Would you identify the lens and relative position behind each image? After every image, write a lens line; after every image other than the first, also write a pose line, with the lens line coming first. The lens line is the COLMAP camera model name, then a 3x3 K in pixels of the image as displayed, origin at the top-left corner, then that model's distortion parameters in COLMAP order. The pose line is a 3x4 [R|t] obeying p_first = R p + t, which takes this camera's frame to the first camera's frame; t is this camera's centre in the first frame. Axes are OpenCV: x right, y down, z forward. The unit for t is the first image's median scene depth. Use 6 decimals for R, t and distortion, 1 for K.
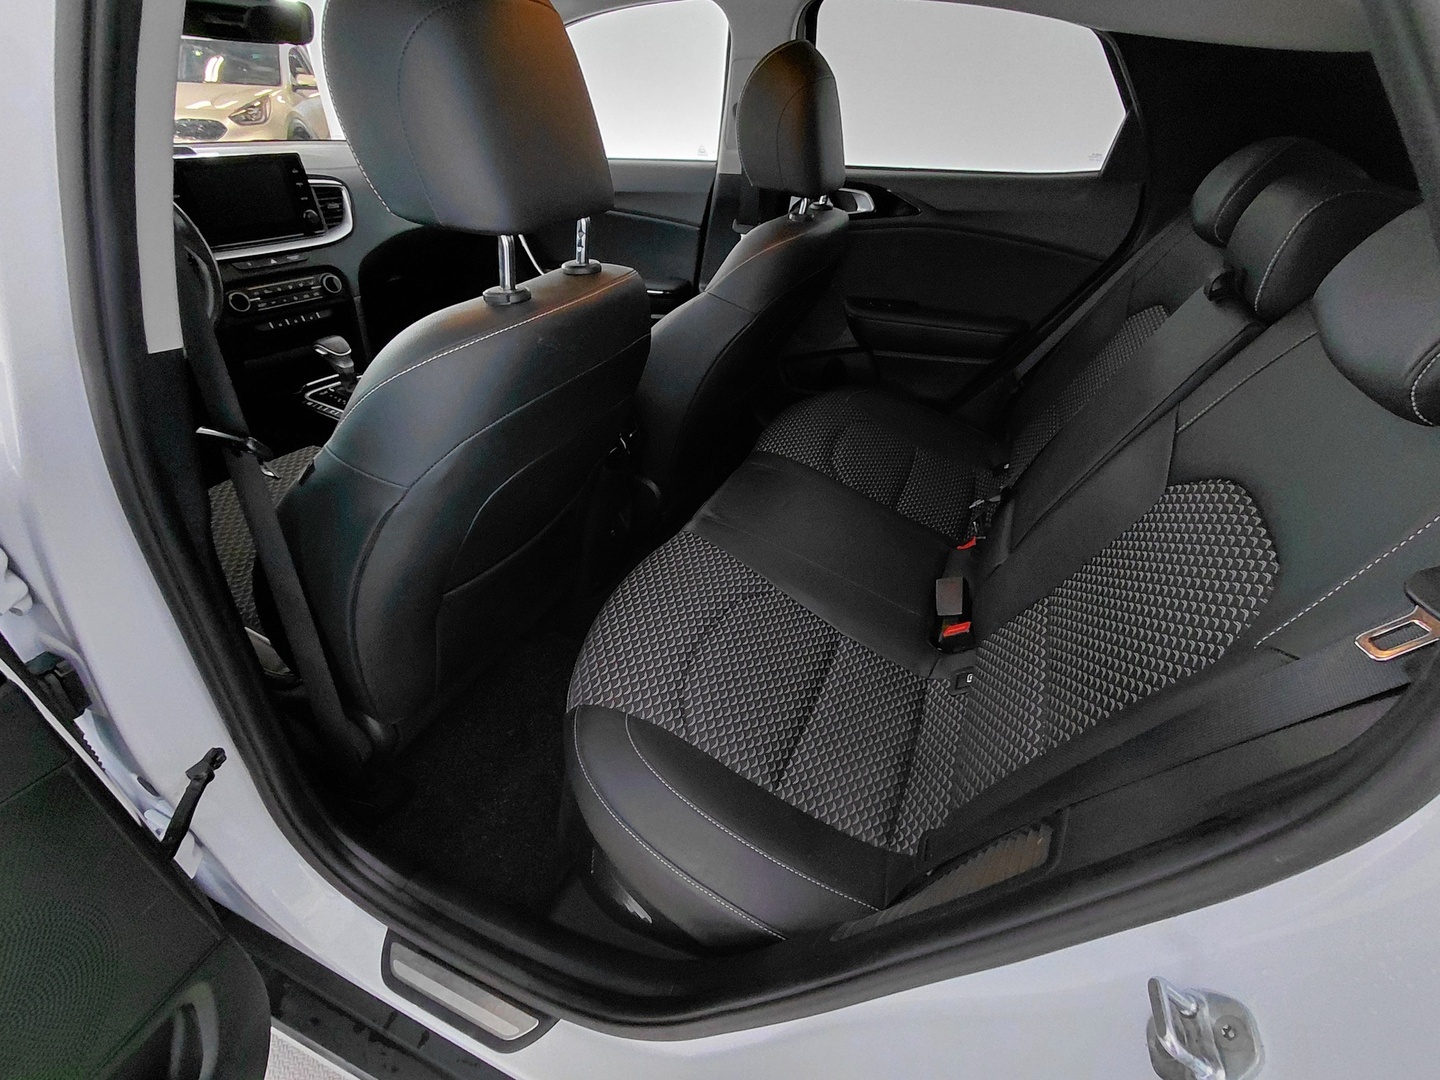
lens RADIAL K [[671.9, 0, 731.4], [0, 671.9, 536.5], [0, 0, 1]] dist [0.004185, 0.001042]
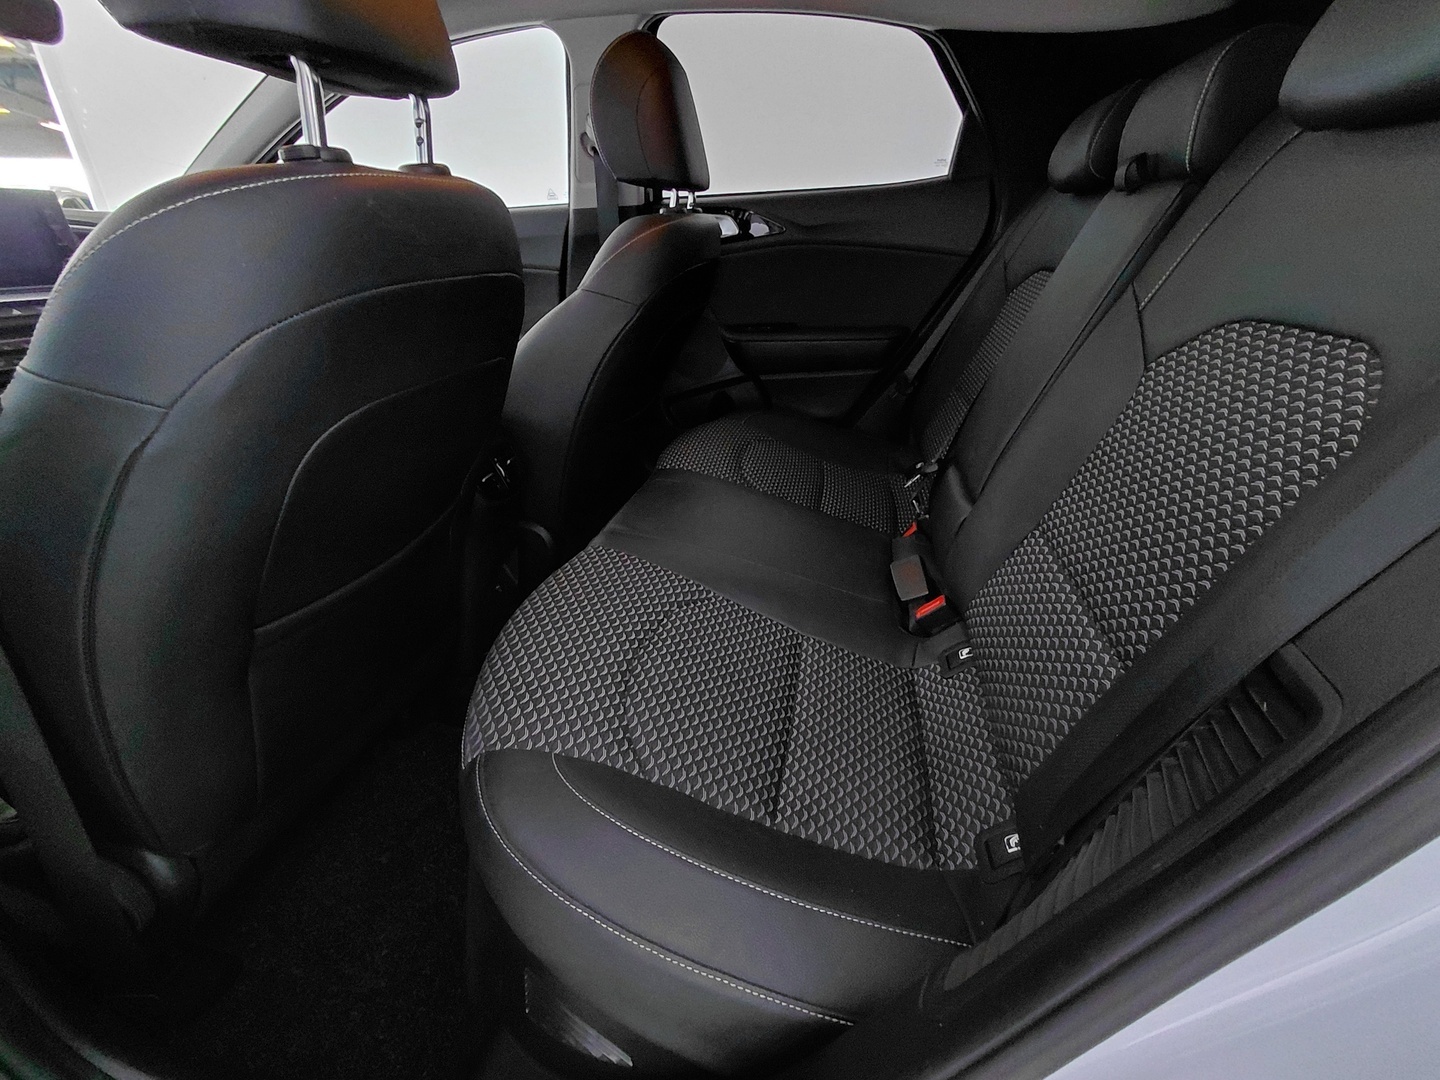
lens RADIAL K [[665.4, 0, 727.0], [0, 665.4, 542.7], [0, 0, 1]] dist [-0.001336, 0.000356]
pose [[0.974402, -0.132465, 0.181642, -0.058649], [0.160885, 0.975220, -0.151859, 0.143649], [-0.157025, 0.177196, 0.971568, 0.201527]]
